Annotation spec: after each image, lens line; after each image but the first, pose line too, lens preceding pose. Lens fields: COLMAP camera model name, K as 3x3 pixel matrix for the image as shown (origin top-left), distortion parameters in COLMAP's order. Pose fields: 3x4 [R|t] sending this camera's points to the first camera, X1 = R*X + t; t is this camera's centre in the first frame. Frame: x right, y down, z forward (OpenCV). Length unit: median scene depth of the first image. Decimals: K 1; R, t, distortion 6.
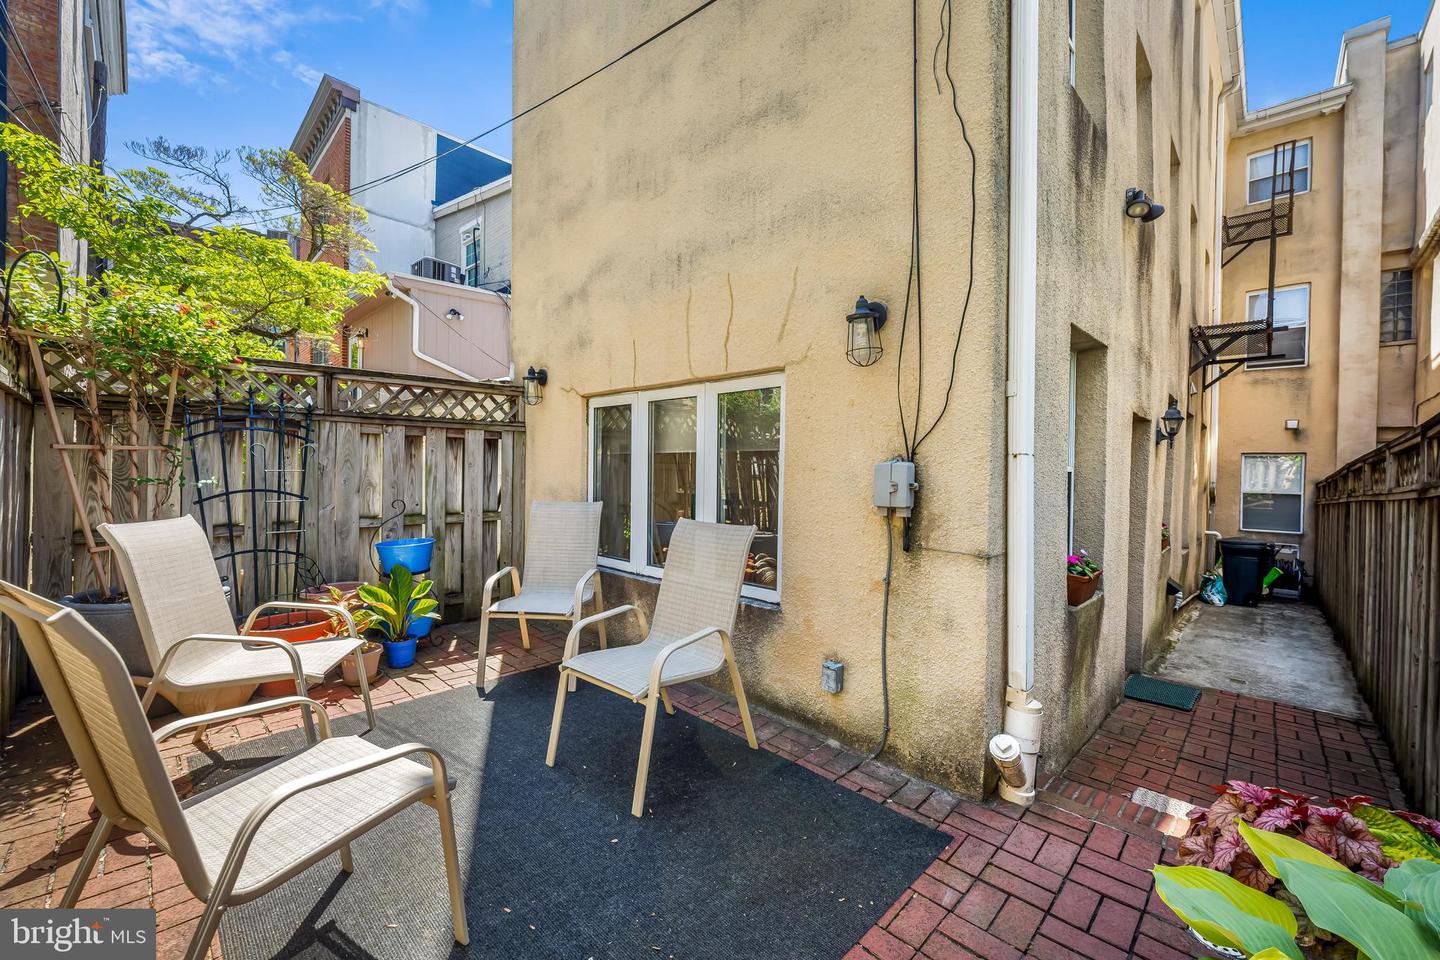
lens RADIAL K [[581.0, 0, 716.1], [0, 581.0, 458.0], [0, 0, 1]] dist [-0.001724, -0.000550]
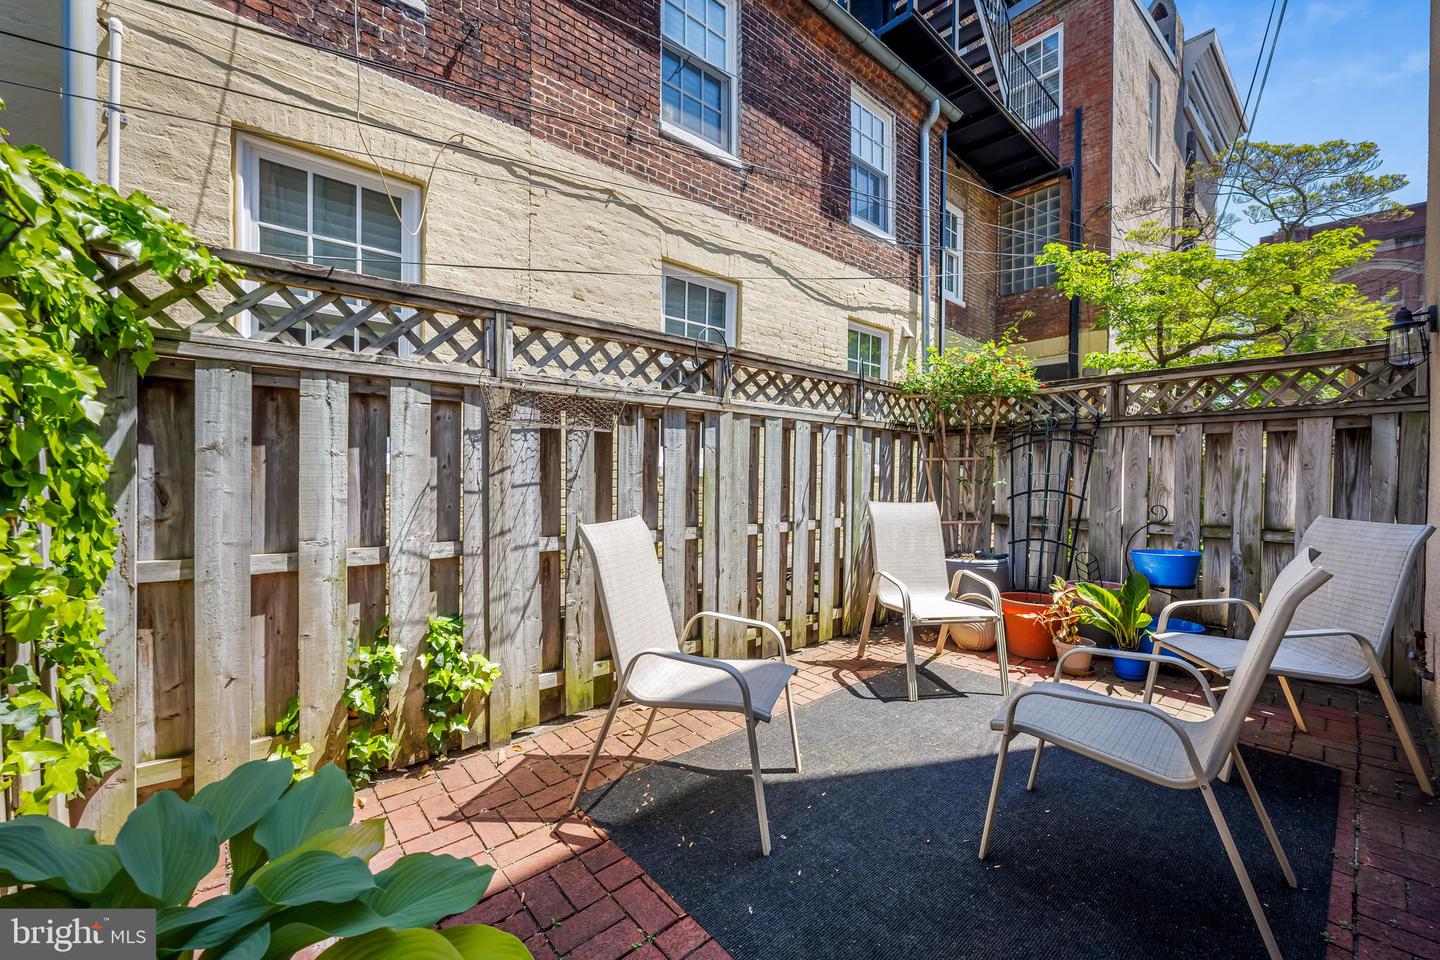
lens RADIAL K [[581.0, 0, 716.1], [0, 581.0, 458.0], [0, 0, 1]] dist [-0.001724, -0.000550]
pose [[-0.085640, -0.035979, -0.995676, 0.407385], [0.012779, 0.999226, -0.037207, 0.020527], [0.996244, -0.015910, -0.085114, 0.351229]]
